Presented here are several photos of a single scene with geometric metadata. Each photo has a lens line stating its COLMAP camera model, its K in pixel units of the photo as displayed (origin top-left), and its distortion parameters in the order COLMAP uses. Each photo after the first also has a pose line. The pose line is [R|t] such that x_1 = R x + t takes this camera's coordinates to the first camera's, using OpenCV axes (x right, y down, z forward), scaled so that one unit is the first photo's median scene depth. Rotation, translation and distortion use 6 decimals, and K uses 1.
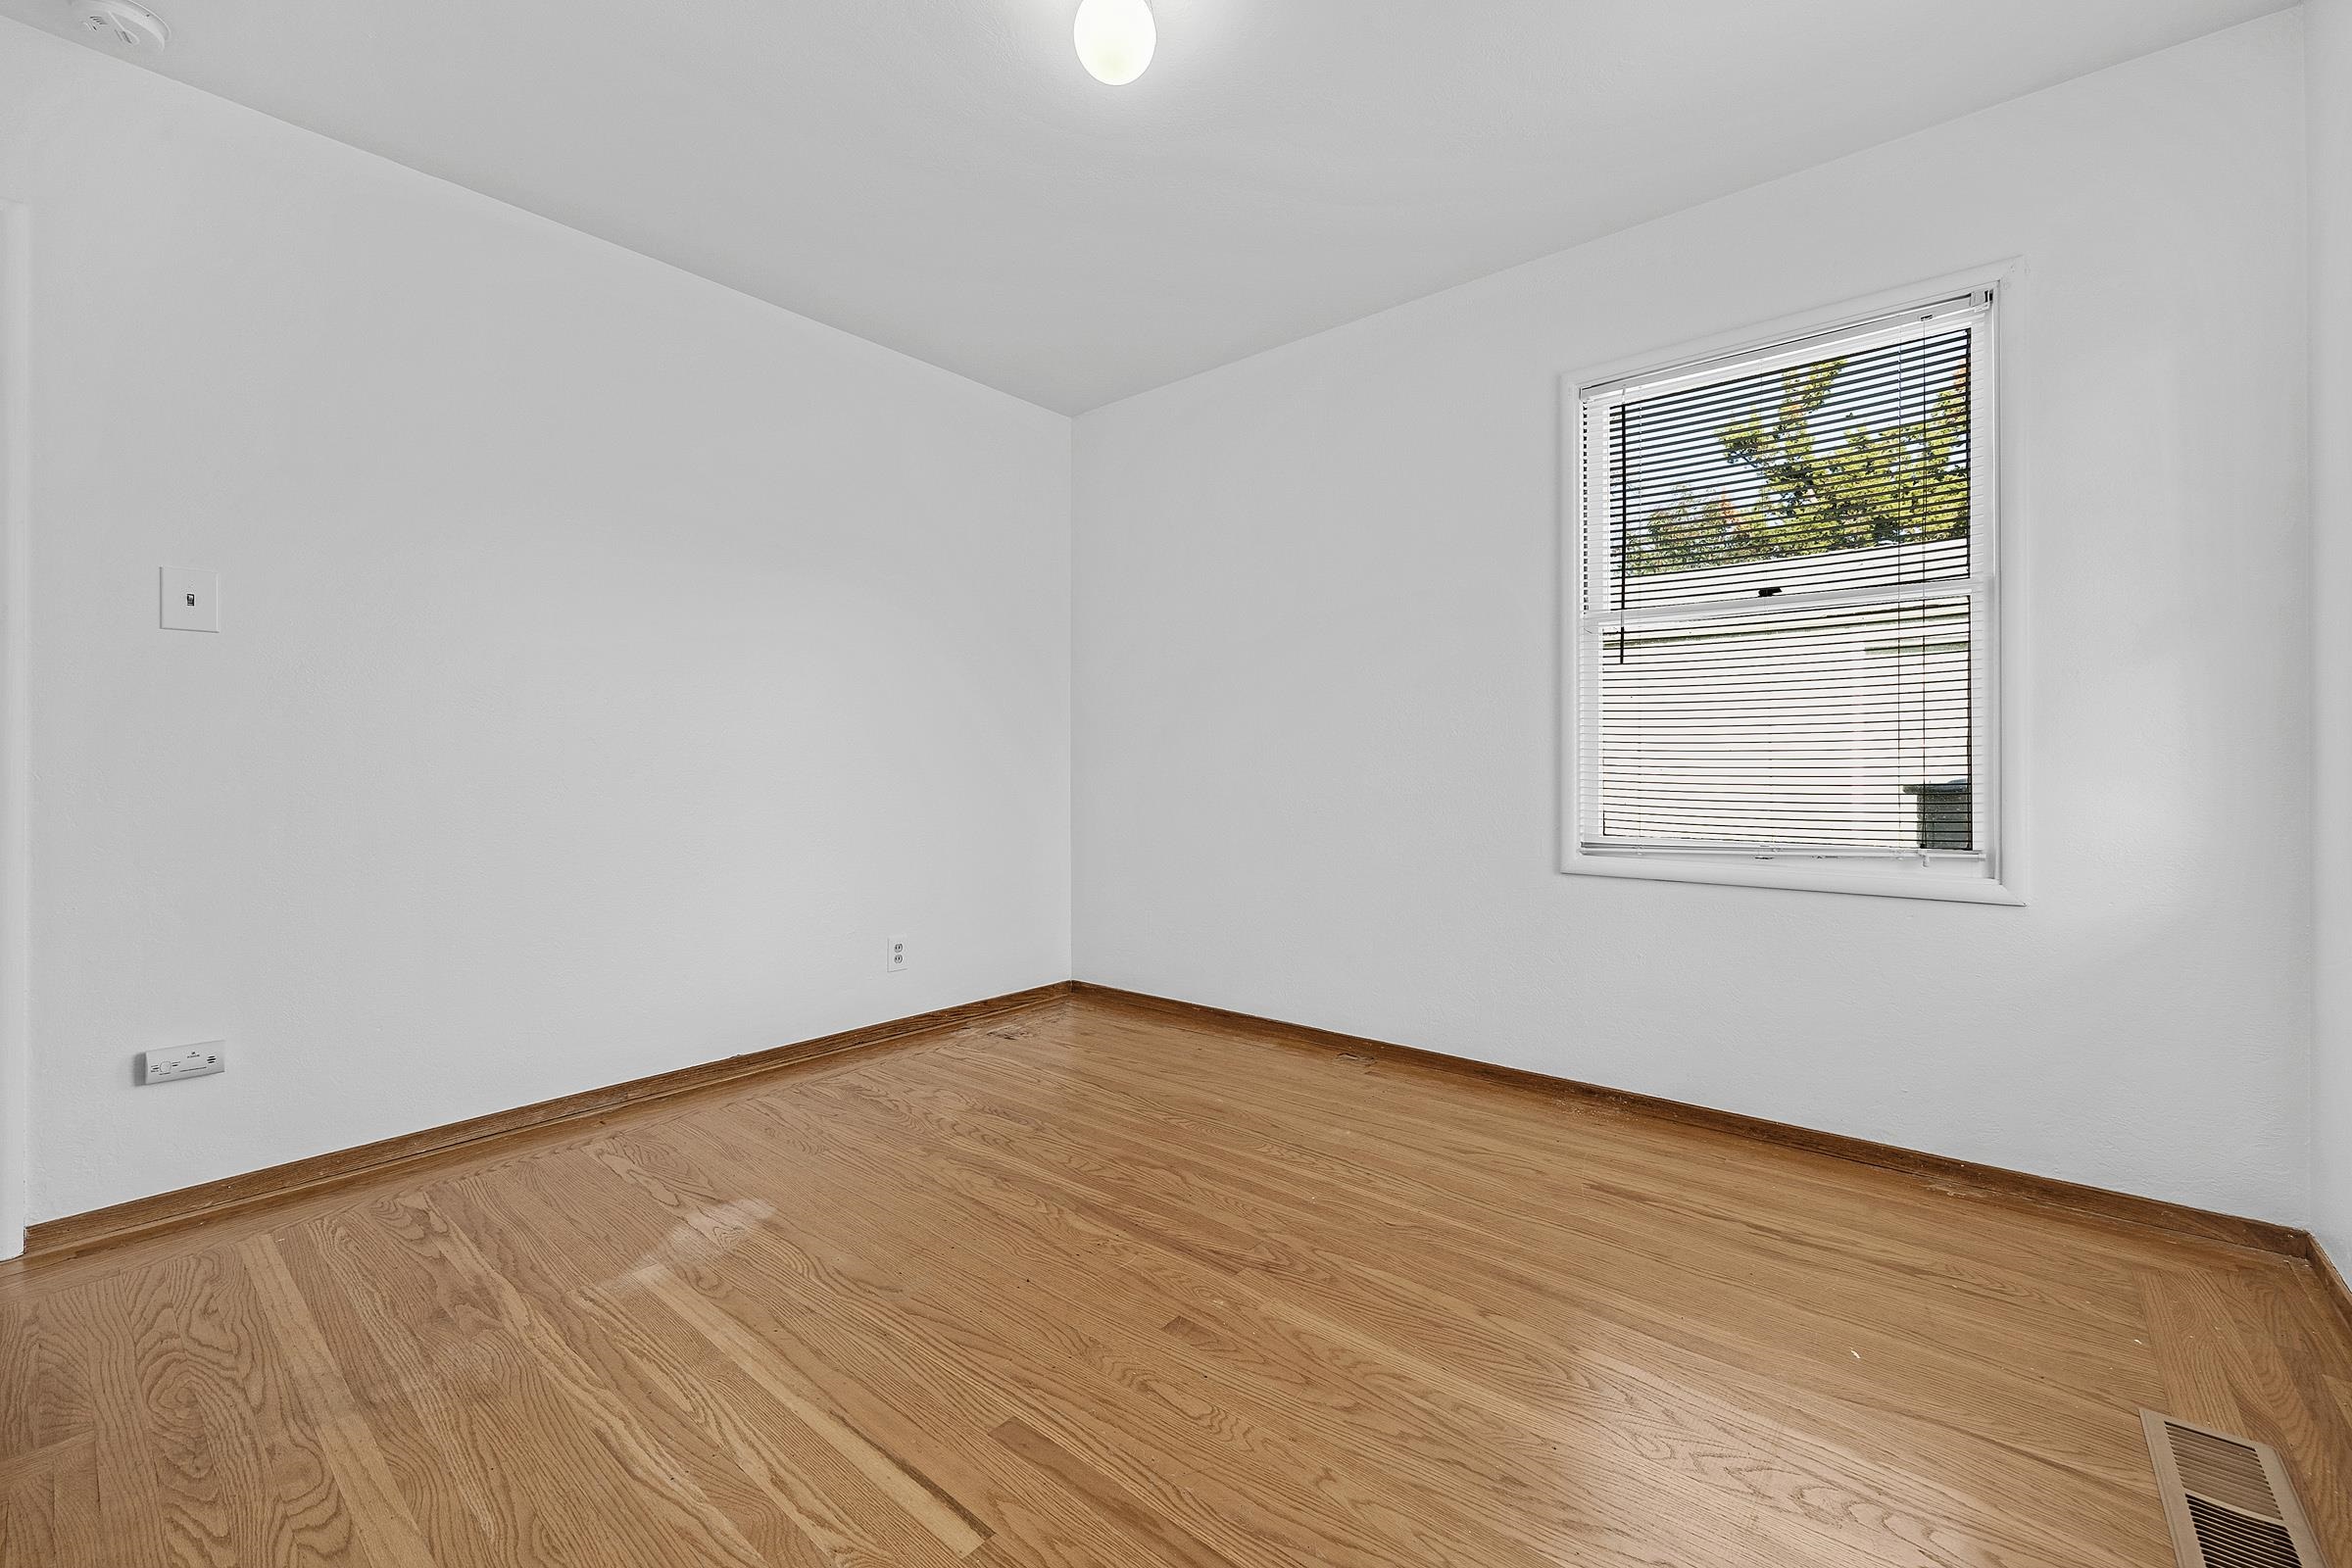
lens RADIAL K [[955.3, 0, 1180.0], [0, 955.3, 789.8], [0, 0, 1]] dist [0.001745, 0.000083]
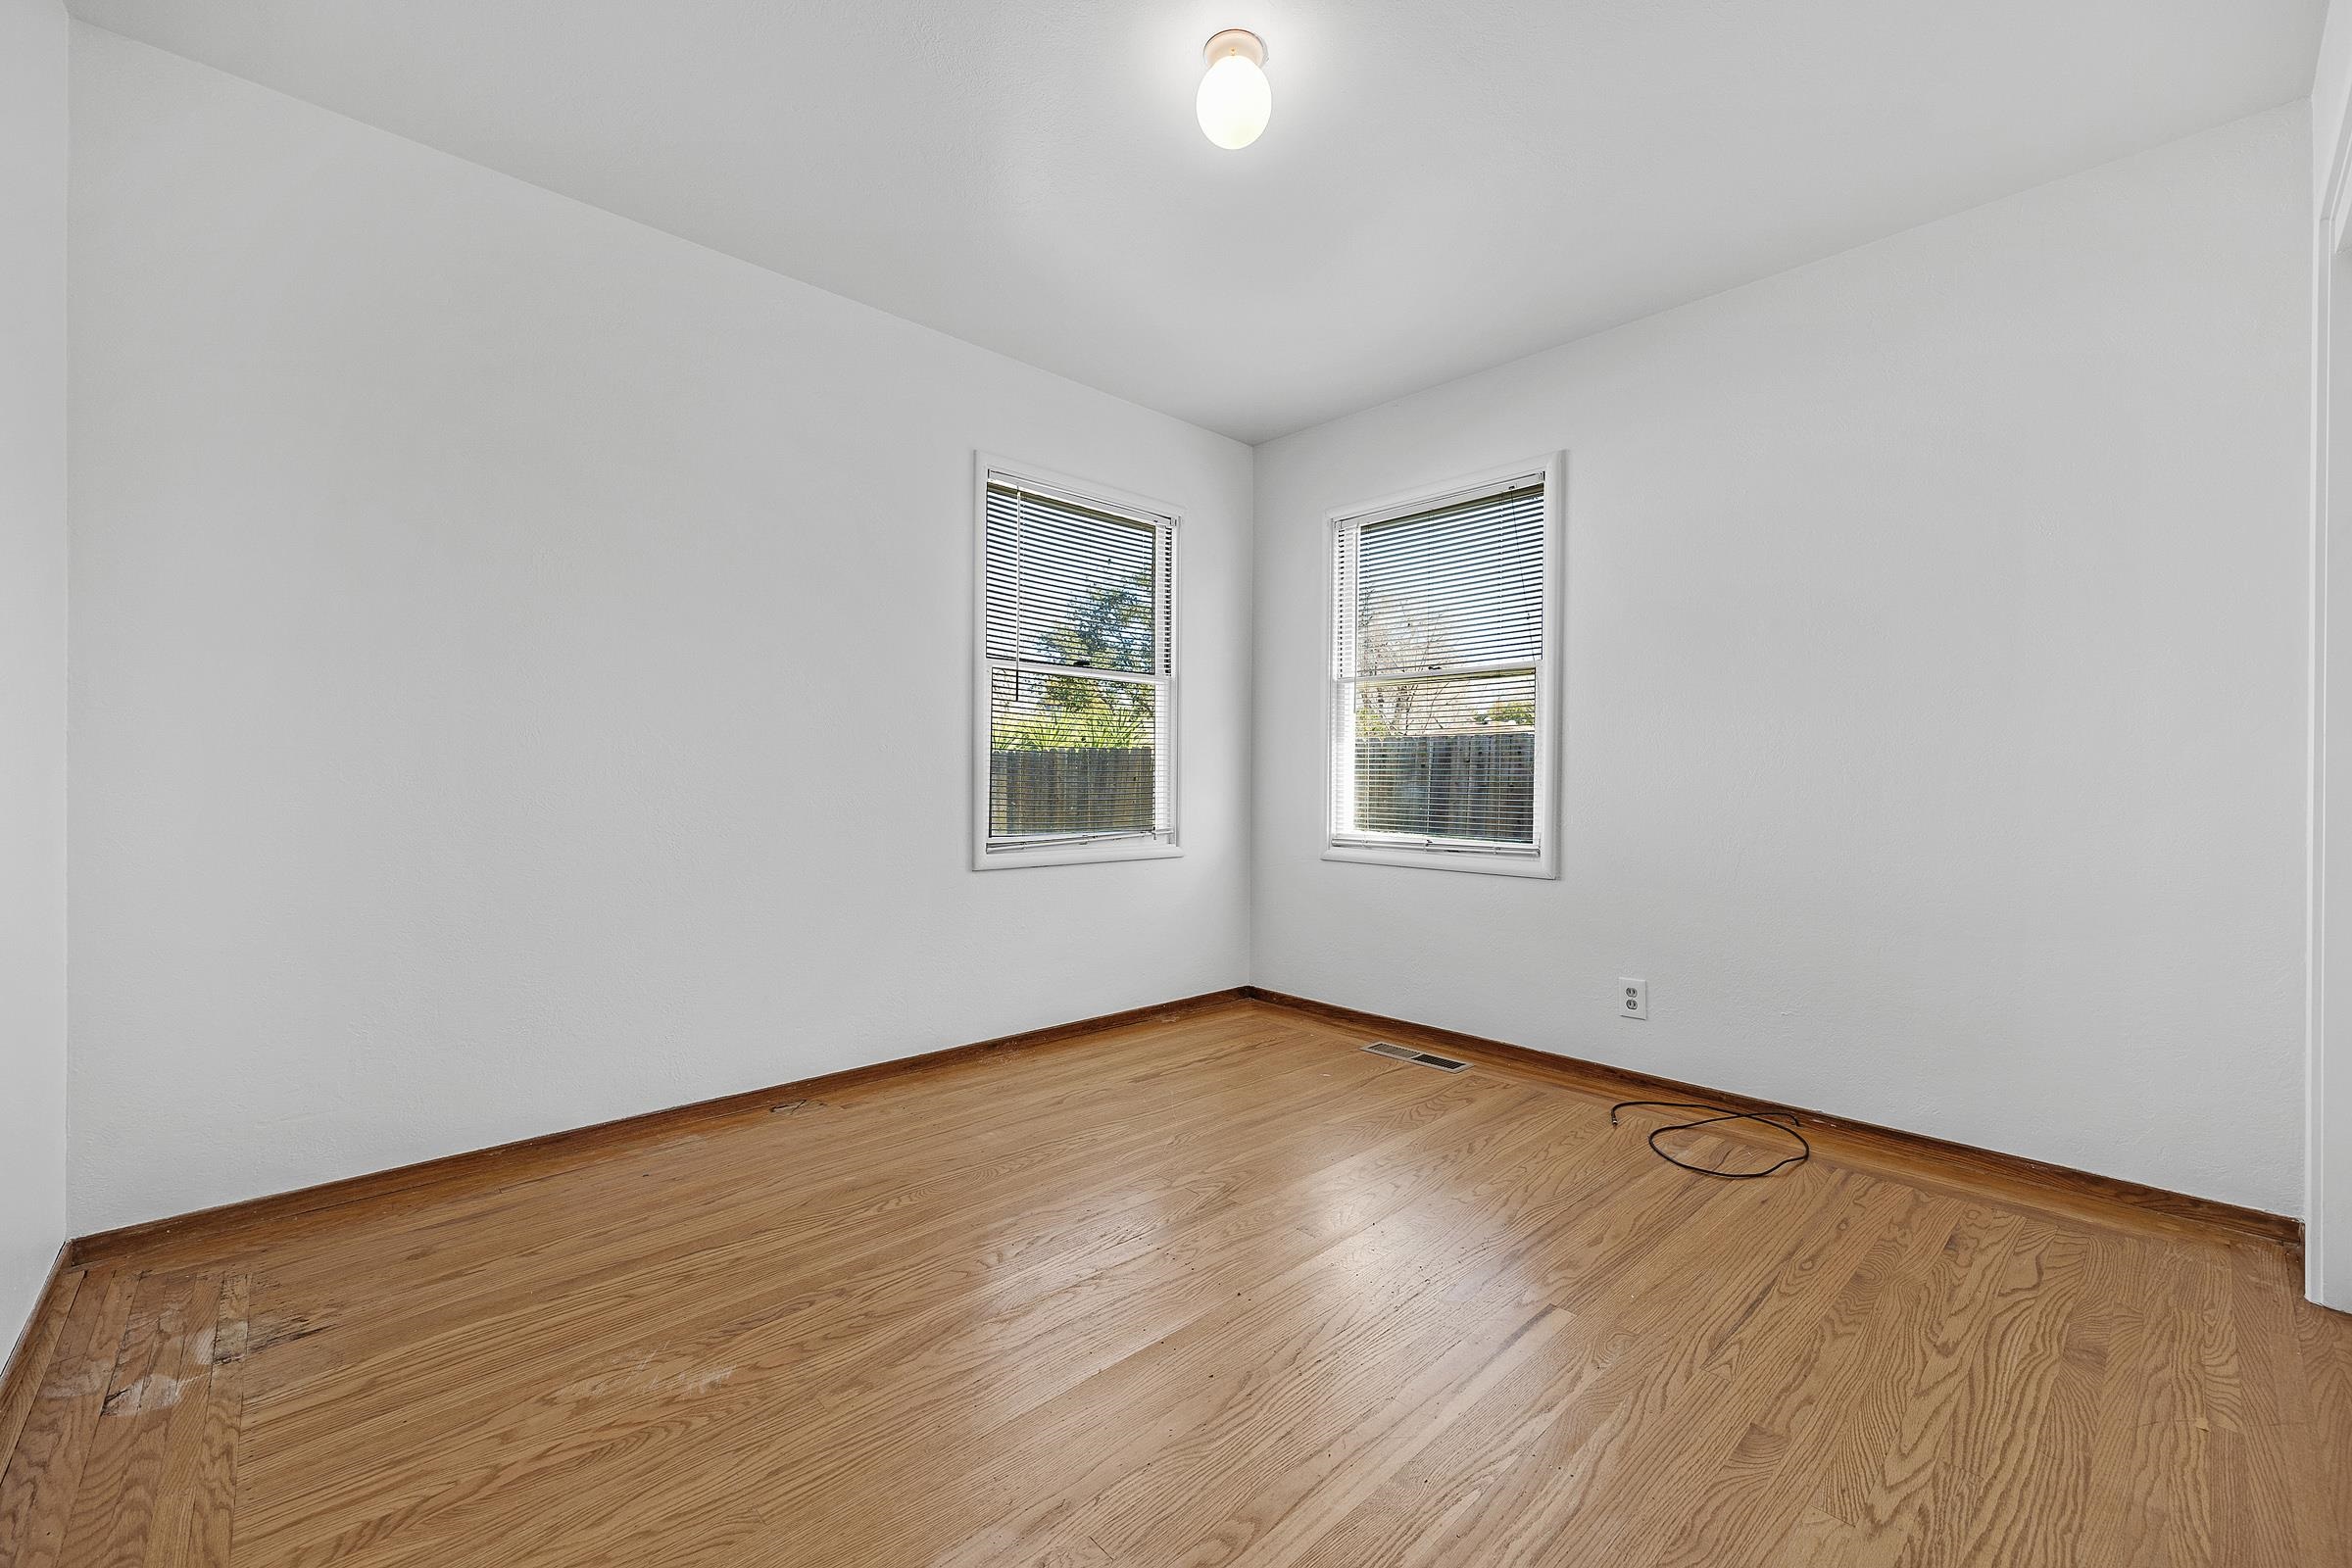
lens RADIAL K [[955.3, 0, 1180.0], [0, 955.3, 789.8], [0, 0, 1]] dist [0.001745, 0.000083]
pose [[0.107164, -0.006677, 0.994219, -0.849630], [0.016485, 0.999852, 0.004938, -0.017659], [-0.994105, 0.015860, 0.107258, 0.689961]]
